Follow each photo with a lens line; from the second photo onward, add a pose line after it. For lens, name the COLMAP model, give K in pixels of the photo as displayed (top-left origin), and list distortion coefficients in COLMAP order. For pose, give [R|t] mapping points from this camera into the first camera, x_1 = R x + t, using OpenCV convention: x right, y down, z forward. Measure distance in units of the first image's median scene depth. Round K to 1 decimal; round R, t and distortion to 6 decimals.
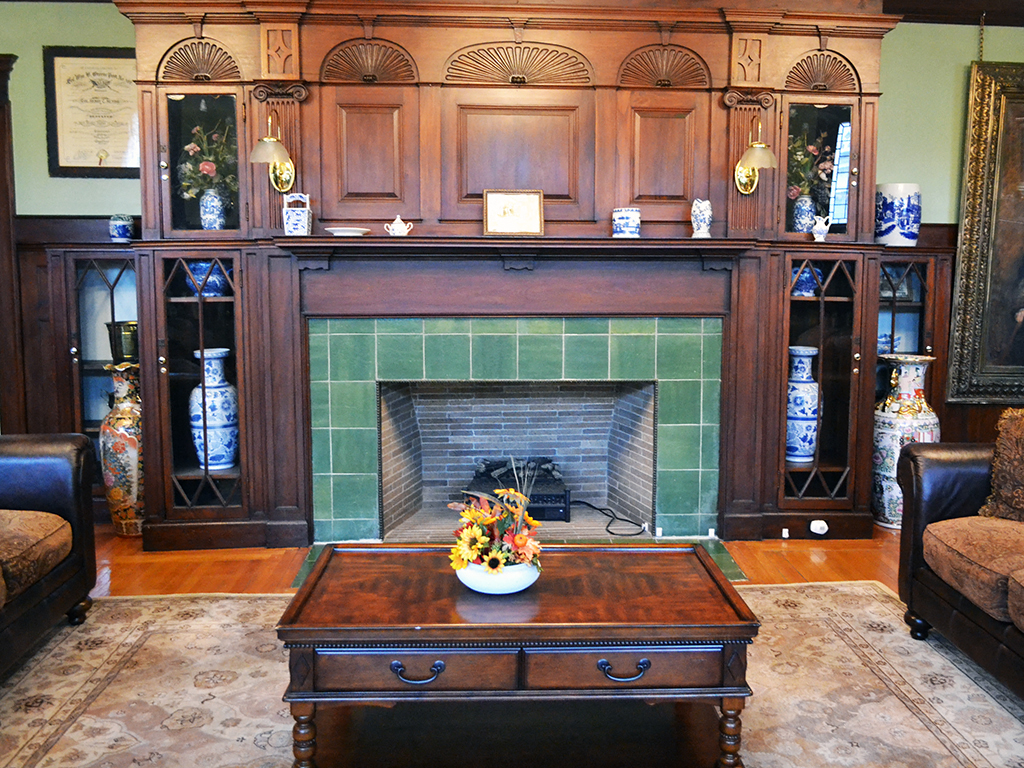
lens RADIAL K [[886.4, 0, 513.7], [0, 886.4, 349.5], [0, 0, 1]] dist [-0.004311, -0.001977]
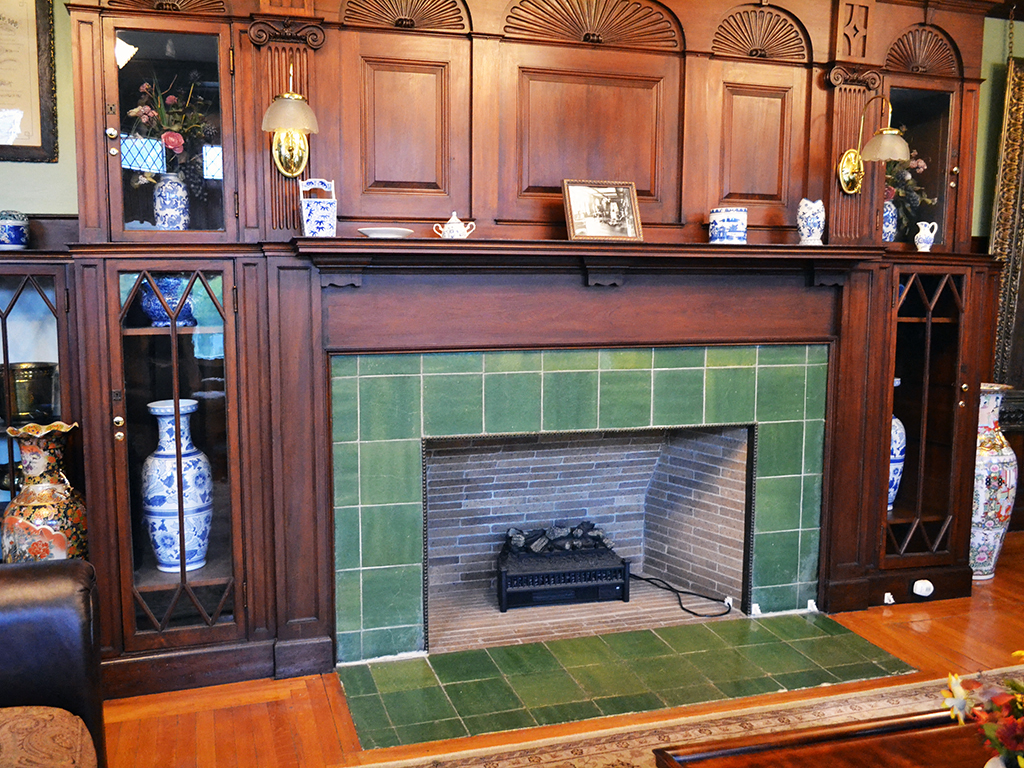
lens RADIAL K [[907.2, 0, 512.0], [0, 907.2, 384.0], [0, 0, 1]] dist [-0.006320, -0.000628]
pose [[0.978360, -0.026058, 0.205262, -0.226625], [0.024476, 0.999648, 0.010243, -0.014928], [-0.205456, -0.004998, 0.978654, 0.240732]]
